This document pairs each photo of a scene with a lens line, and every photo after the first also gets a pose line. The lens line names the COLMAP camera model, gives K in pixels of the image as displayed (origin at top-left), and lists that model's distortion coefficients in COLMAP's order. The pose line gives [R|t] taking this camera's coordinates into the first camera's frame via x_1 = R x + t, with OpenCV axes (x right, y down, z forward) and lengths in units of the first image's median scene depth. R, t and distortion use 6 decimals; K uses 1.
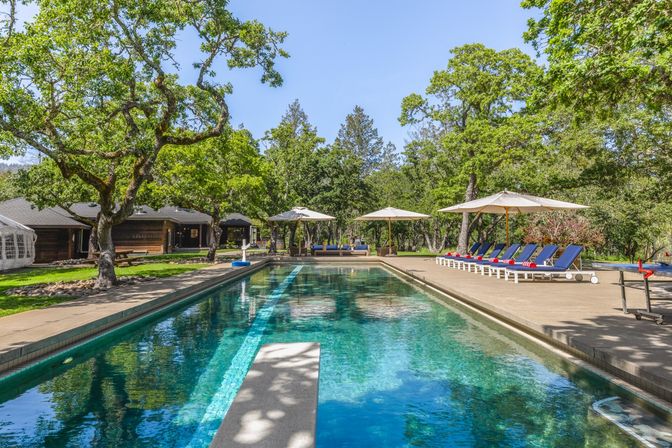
lens RADIAL K [[323.6, 0, 336.4], [0, 323.6, 237.8], [0, 0, 1]] dist [-0.055951, -0.000469]
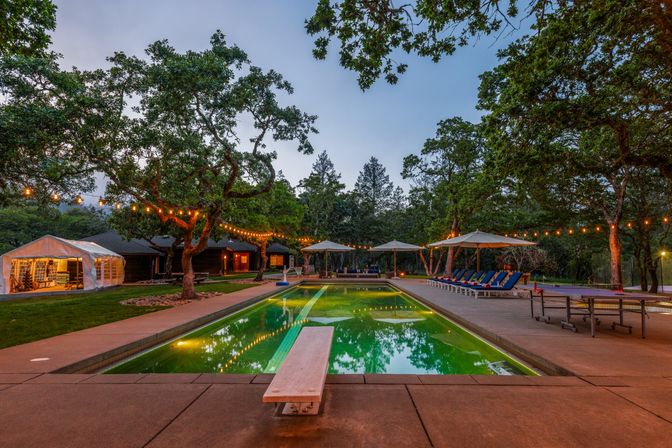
lens RADIAL K [[323.6, 0, 336.4], [0, 323.6, 237.8], [0, 0, 1]] dist [-0.055951, -0.000469]
pose [[0.996141, -0.004106, -0.087667, 0.047065], [-0.001712, 0.997806, -0.066187, -0.021671], [0.087746, 0.066082, 0.993949, -0.327844]]
